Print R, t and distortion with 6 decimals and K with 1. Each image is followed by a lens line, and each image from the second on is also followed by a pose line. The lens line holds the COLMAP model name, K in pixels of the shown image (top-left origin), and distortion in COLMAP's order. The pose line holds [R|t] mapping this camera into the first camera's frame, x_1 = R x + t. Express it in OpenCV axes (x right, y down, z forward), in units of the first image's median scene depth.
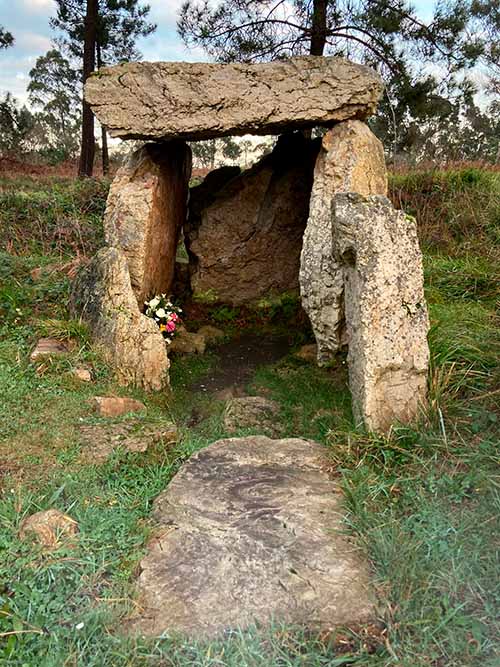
lens RADIAL K [[502.5, 0, 250.0], [0, 502.5, 333.5], [0, 0, 1]] dist [0.099067, -0.109933]
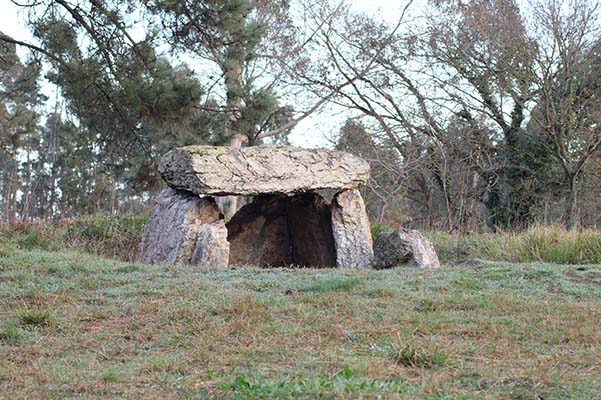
lens RADIAL K [[1992.9, 0, 300.5], [0, 1992.9, 200.0], [0, 0, 1]] dist [-0.517239, 0.097741]
pose [[0.875183, 0.033732, 0.482614, -2.661408], [0.124602, 0.948196, -0.292229, 1.262004], [-0.467471, 0.315889, 0.825642, -3.624602]]
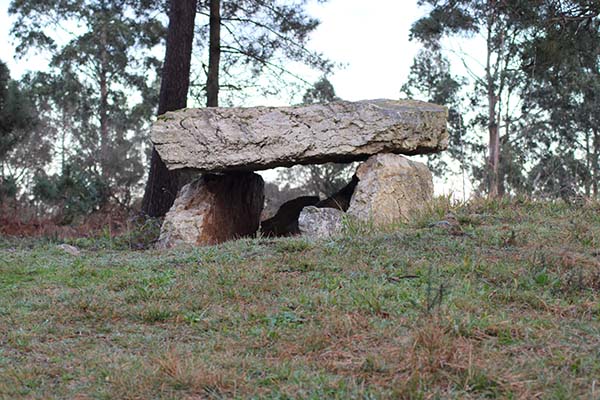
lens RADIAL K [[1989.6, 0, 300.0], [0, 1989.6, 200.0], [0, 0, 1]] dist [-0.517239, 0.097741]
pose [[0.974624, -0.004826, -0.223795, 0.921161], [-0.068554, 0.945294, -0.318935, 0.980795], [0.213092, 0.326184, 0.920976, -2.744698]]
